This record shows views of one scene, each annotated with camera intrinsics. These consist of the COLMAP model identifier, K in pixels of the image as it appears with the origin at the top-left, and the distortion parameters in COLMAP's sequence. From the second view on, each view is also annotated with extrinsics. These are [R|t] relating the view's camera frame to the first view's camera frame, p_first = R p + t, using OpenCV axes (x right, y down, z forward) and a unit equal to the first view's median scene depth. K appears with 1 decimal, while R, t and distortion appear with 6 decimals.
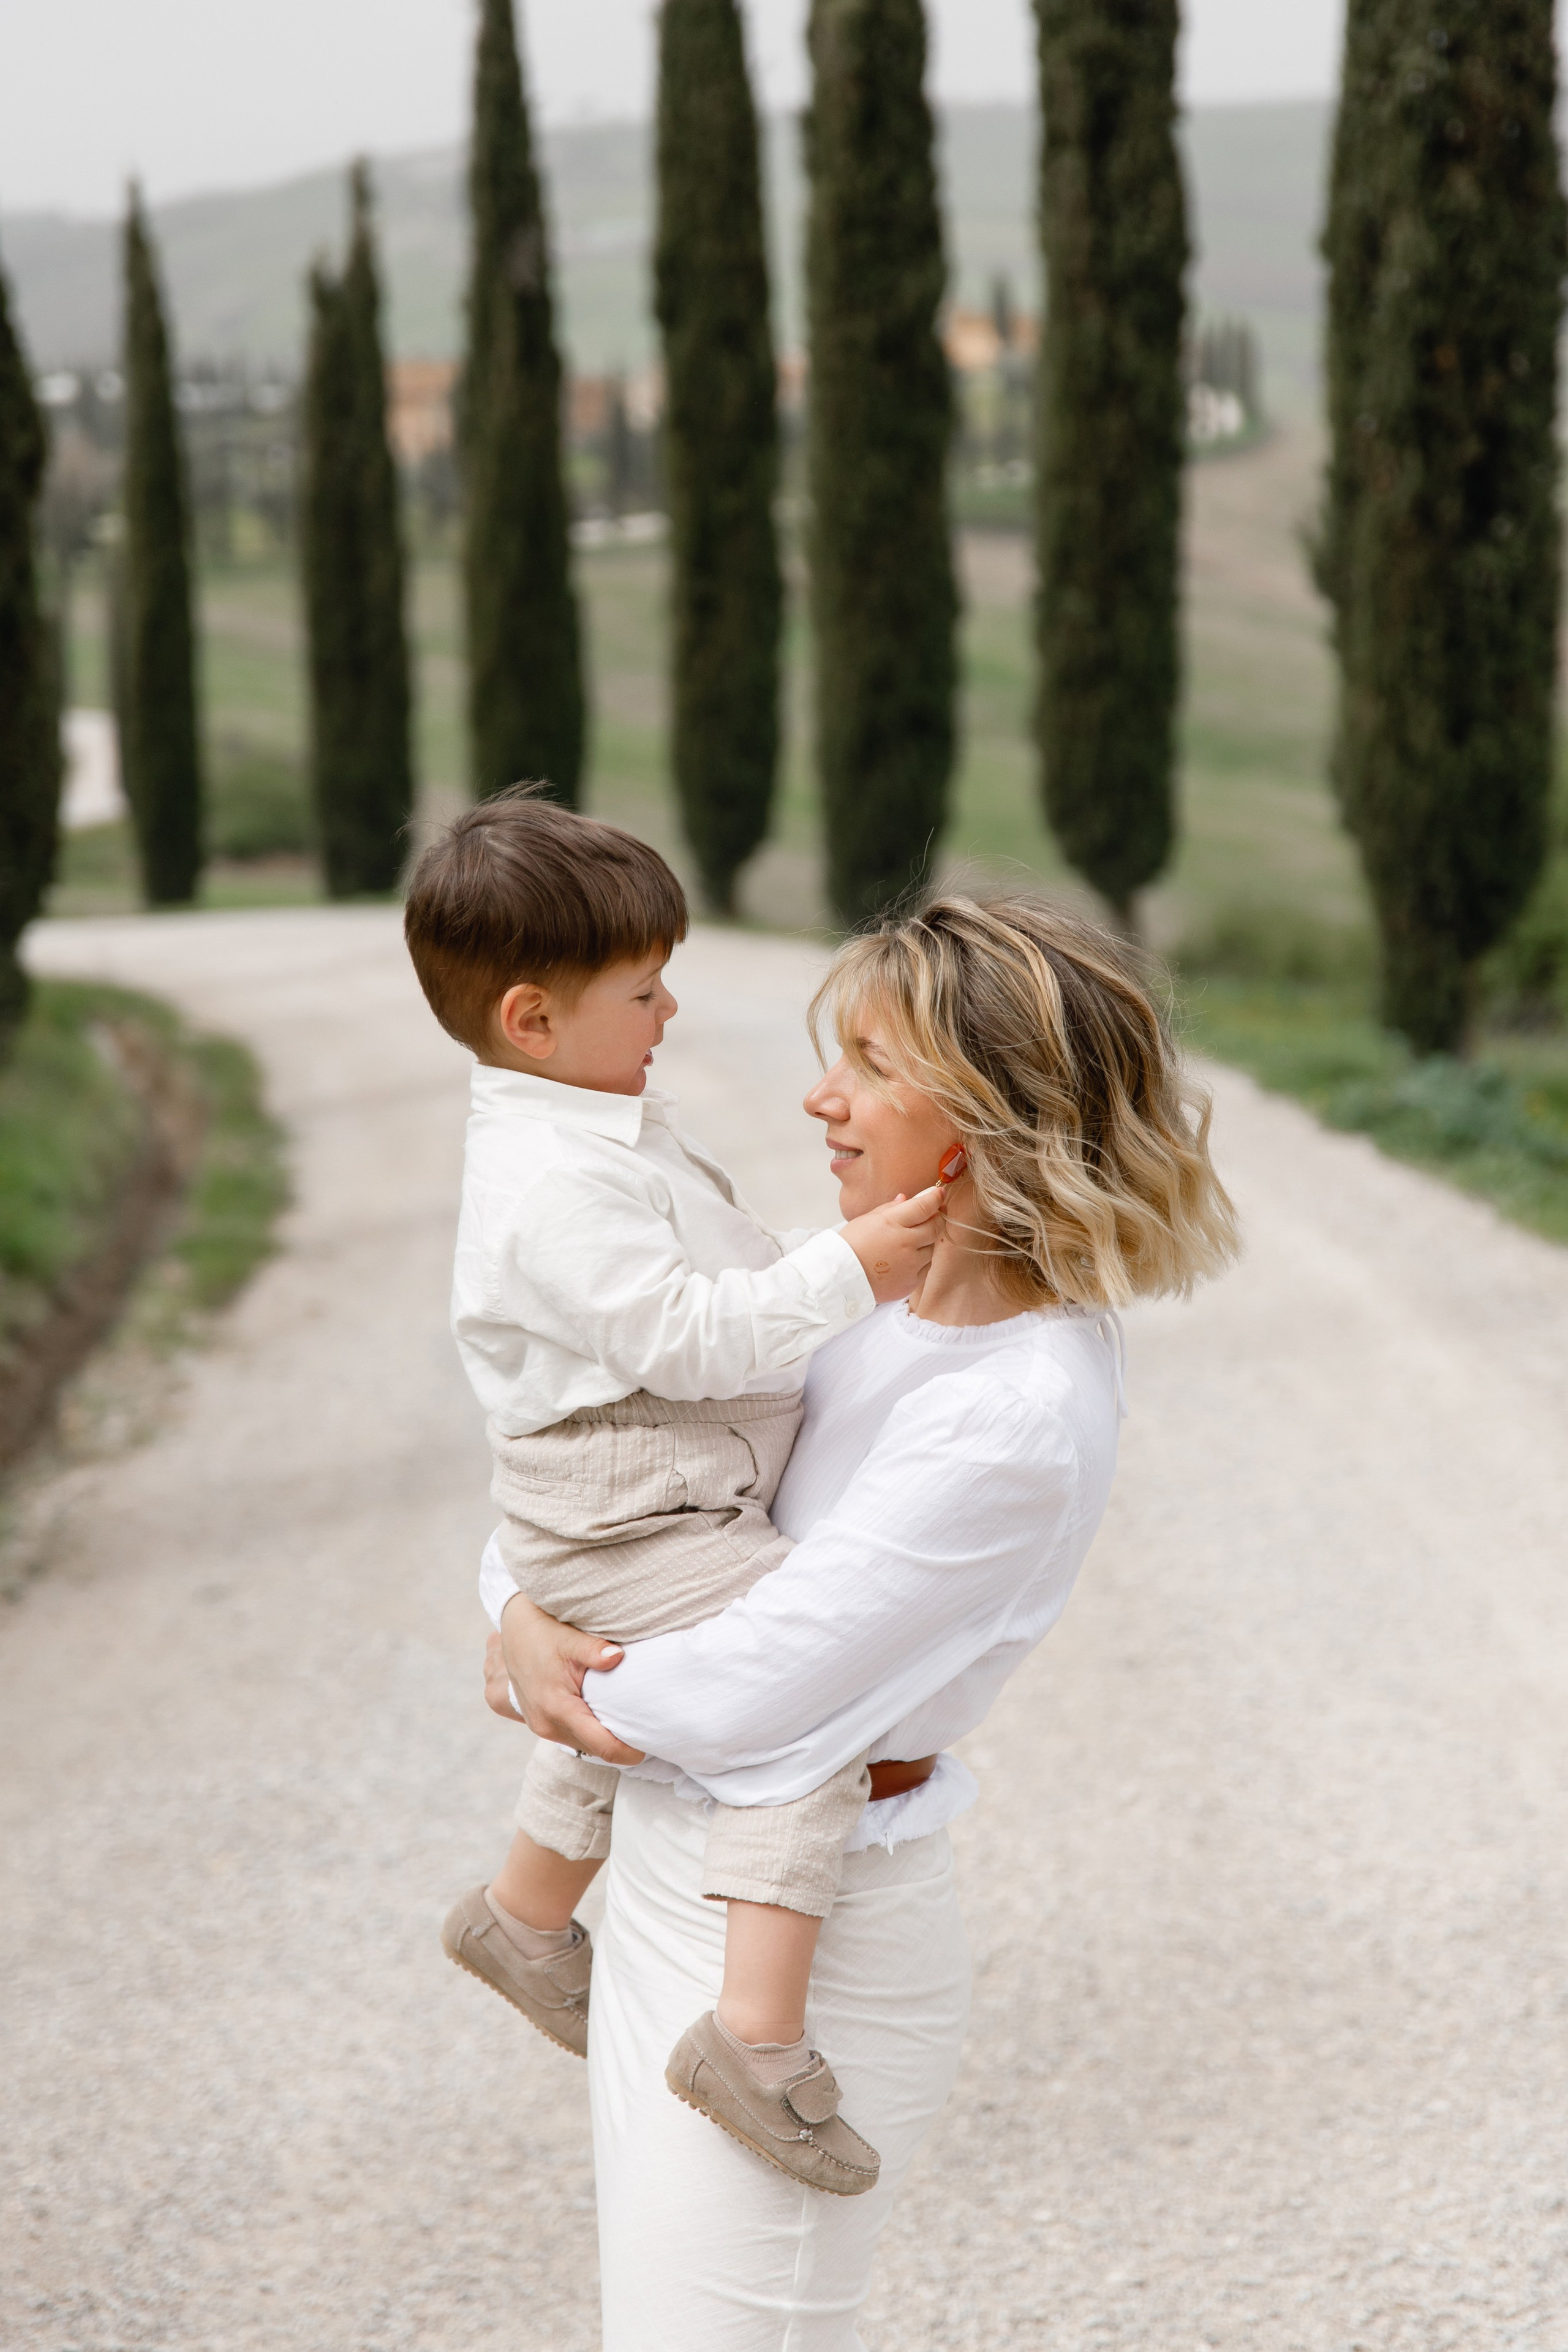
lens RADIAL K [[5007.9, 0, 874.3], [0, 5007.9, 1175.3], [0, 0, 1]] dist [-0.014049, 0.062504]
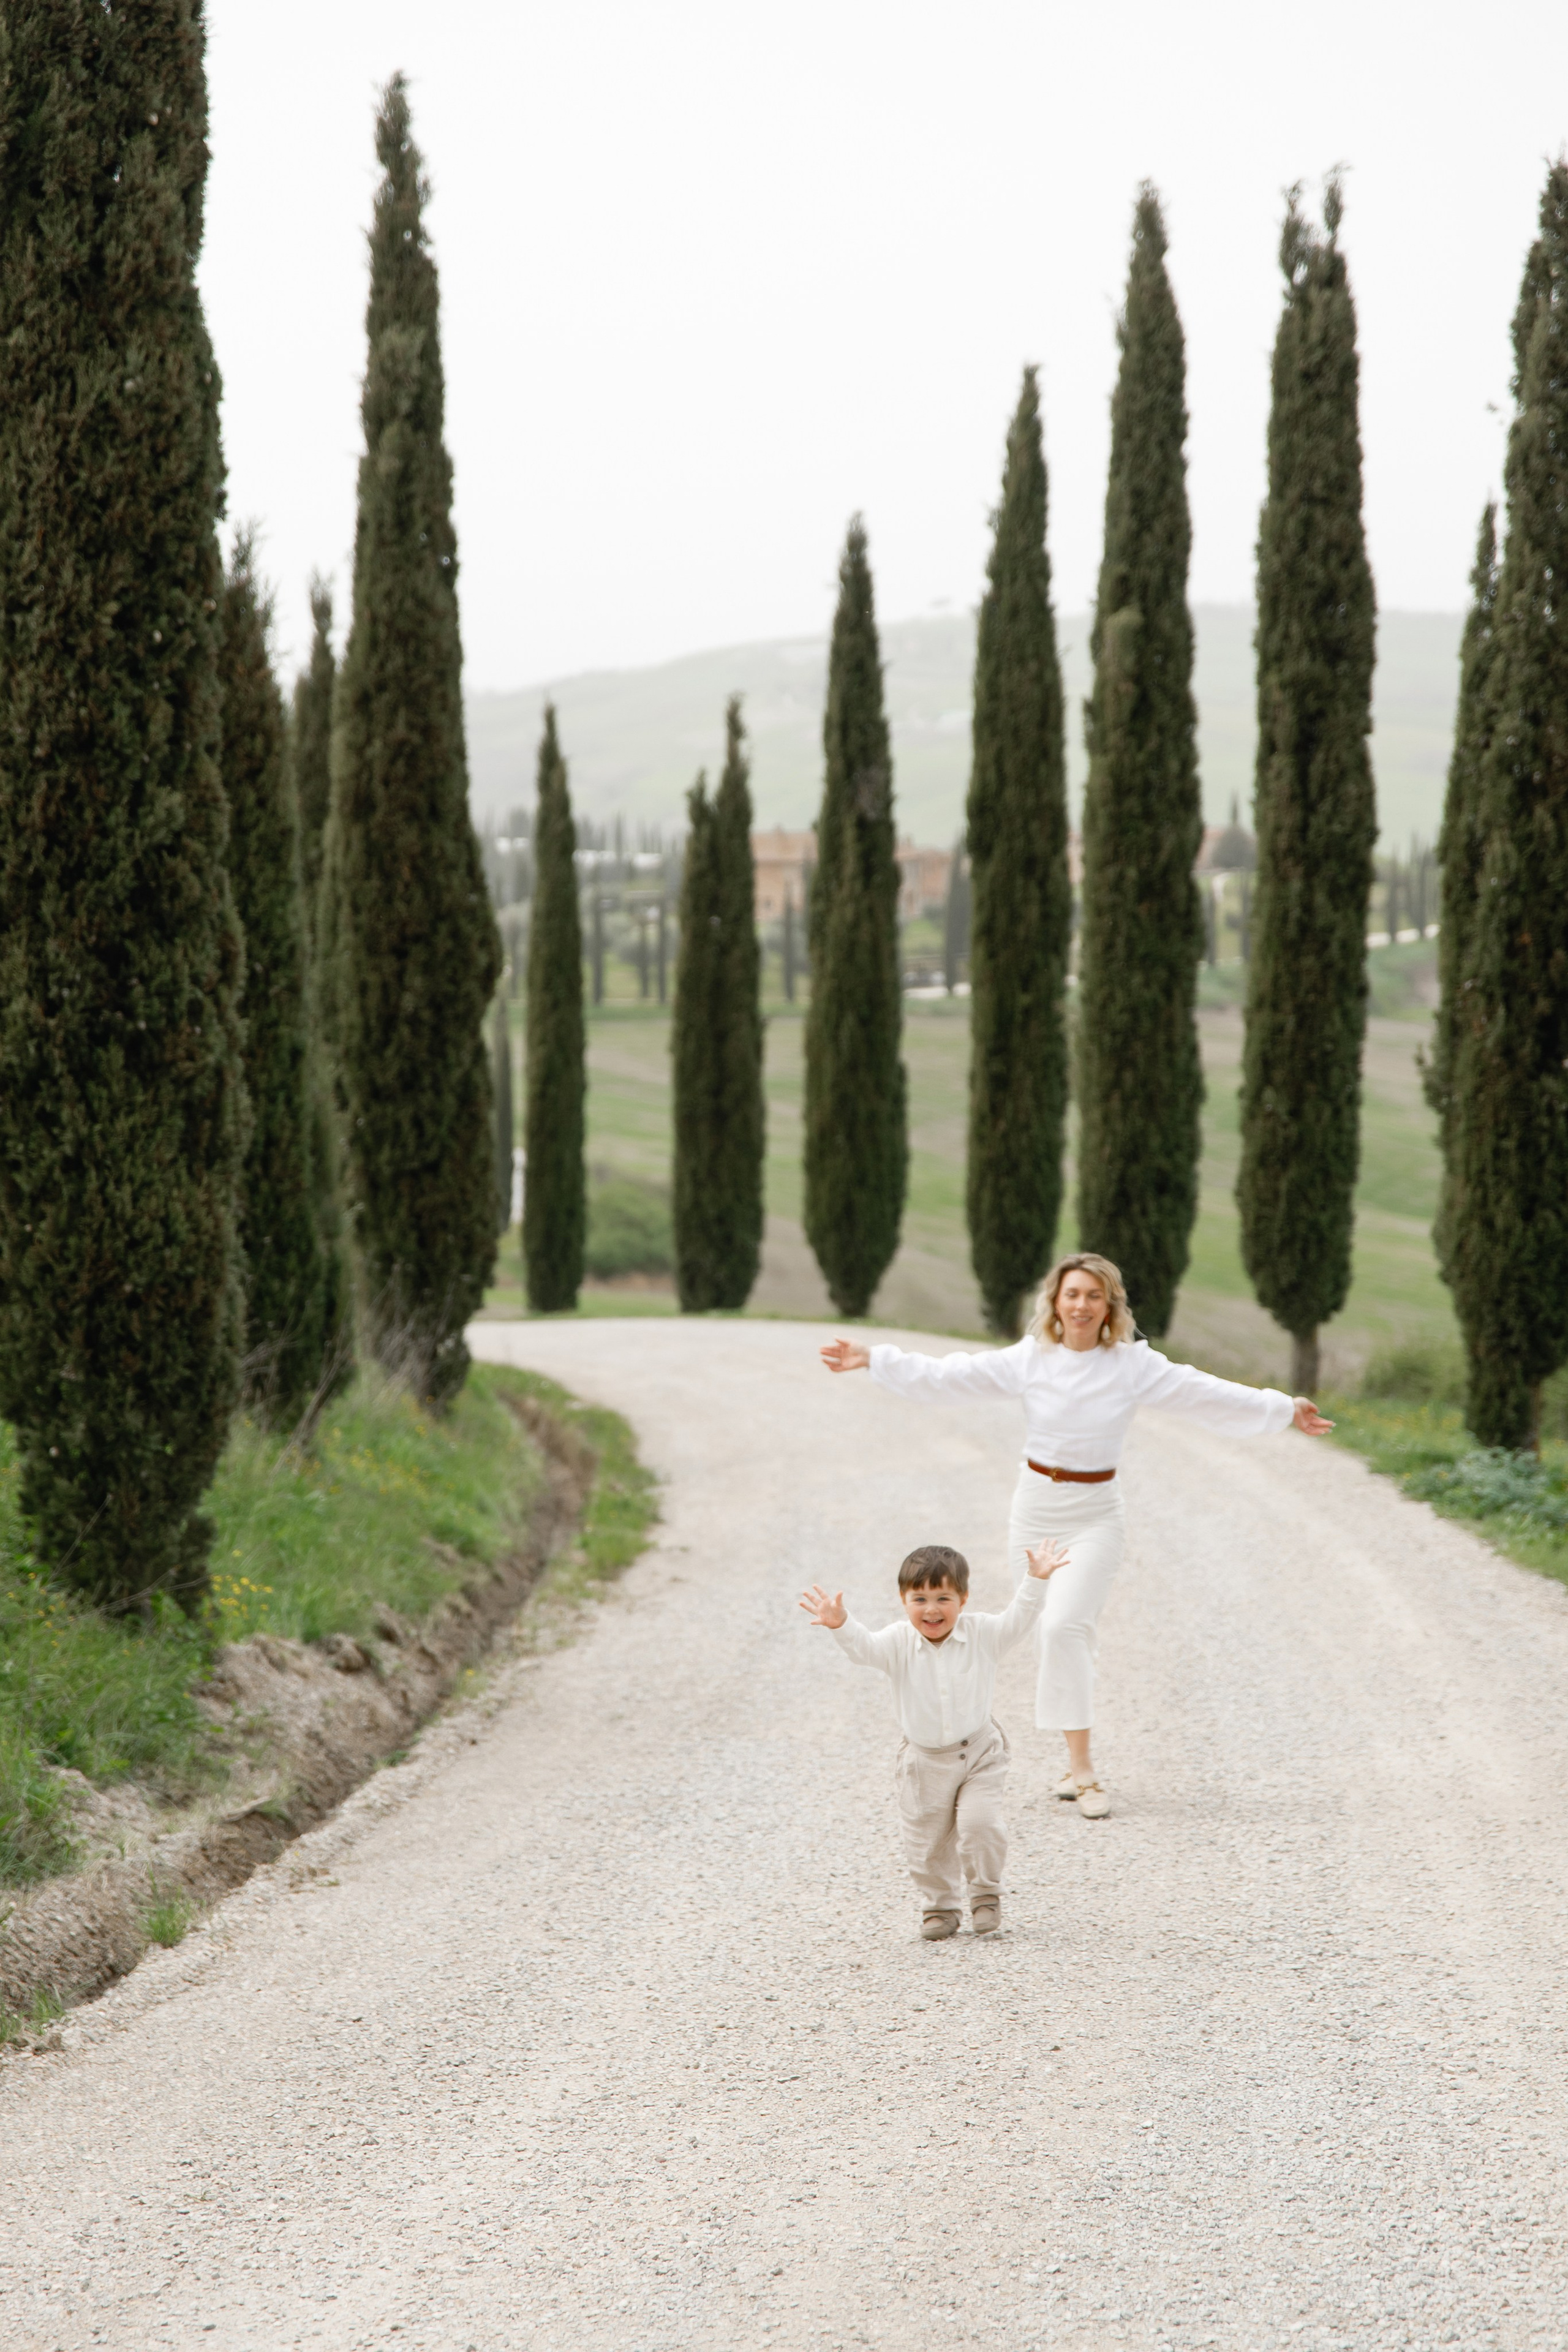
lens RADIAL K [[4816.9, 0, 760.6], [0, 4816.9, 1222.4], [0, 0, 1]] dist [0.065193, -0.239548]
pose [[0.995121, 0.038272, -0.090940, 0.028597], [-0.045157, 0.996169, -0.074890, 0.021502], [0.087725, 0.078631, 0.993036, -0.314666]]
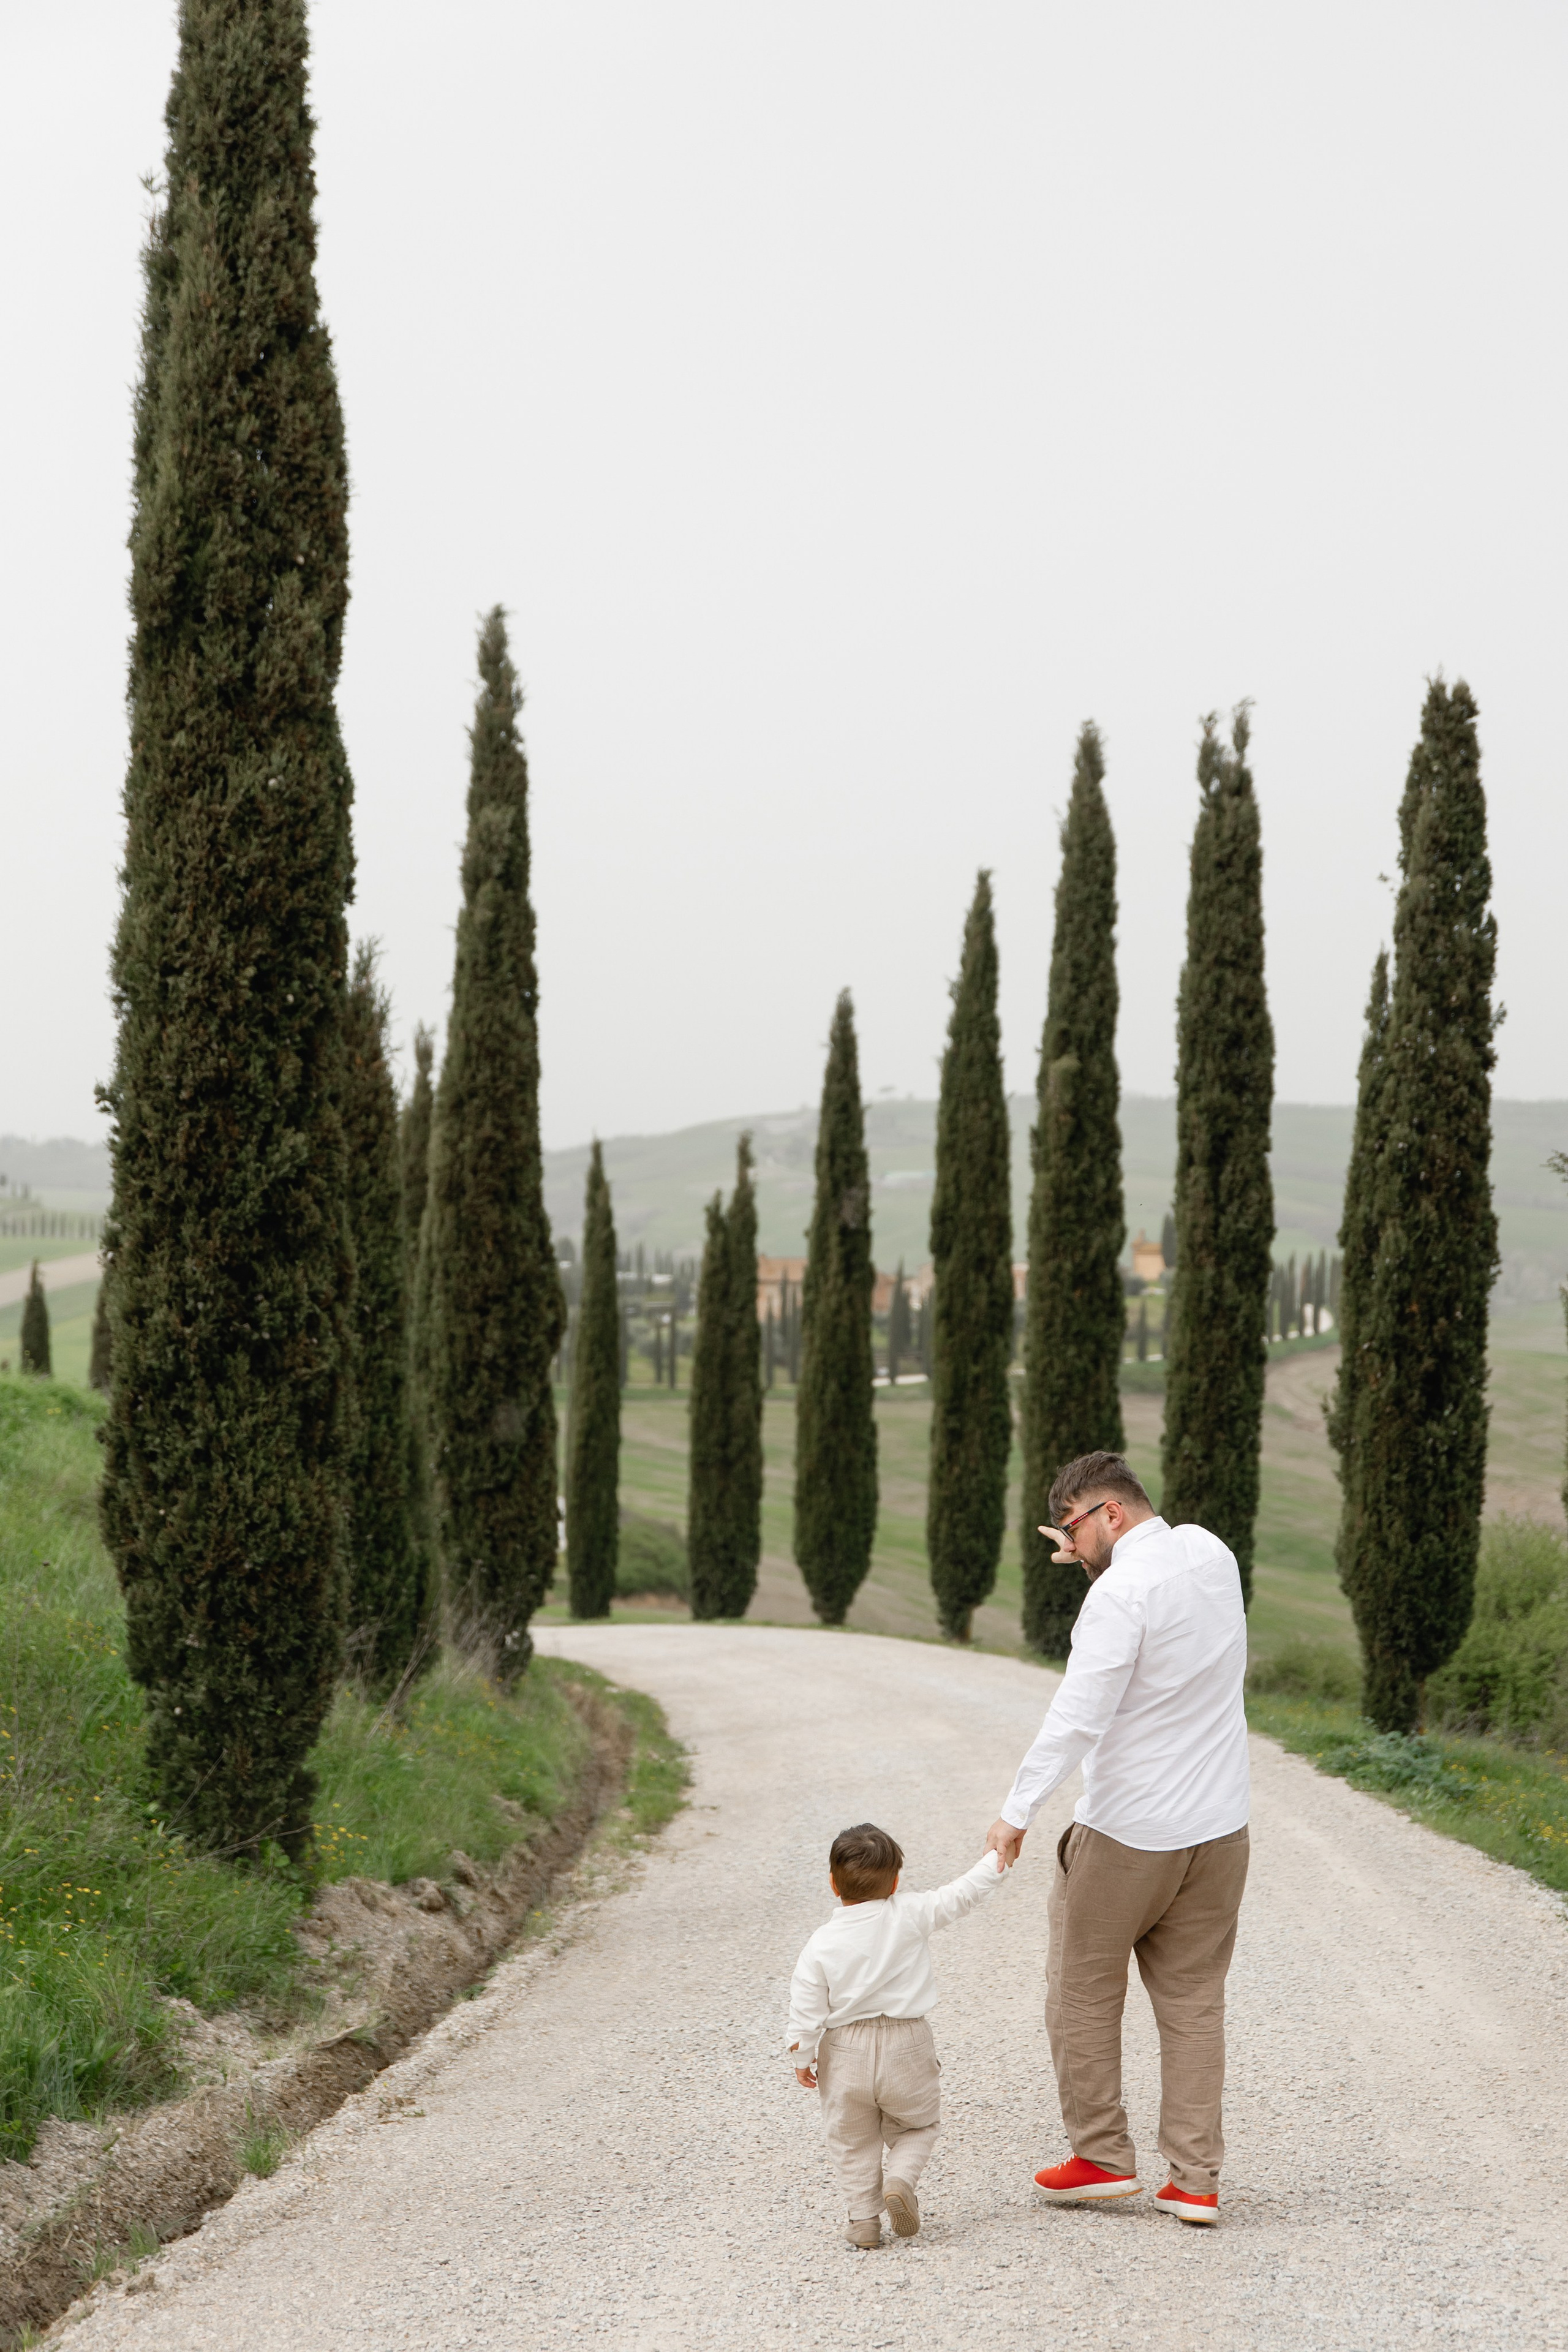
lens RADIAL K [[3621.8, 0, 784.0], [0, 3621.8, 1176.0], [0, 0, 1]] dist [0.005034, 0.034371]
pose [[0.995559, 0.044322, -0.083055, 0.004305], [-0.058809, 0.981715, -0.181044, 0.022710], [0.073512, 0.185124, 0.979962, -0.195507]]
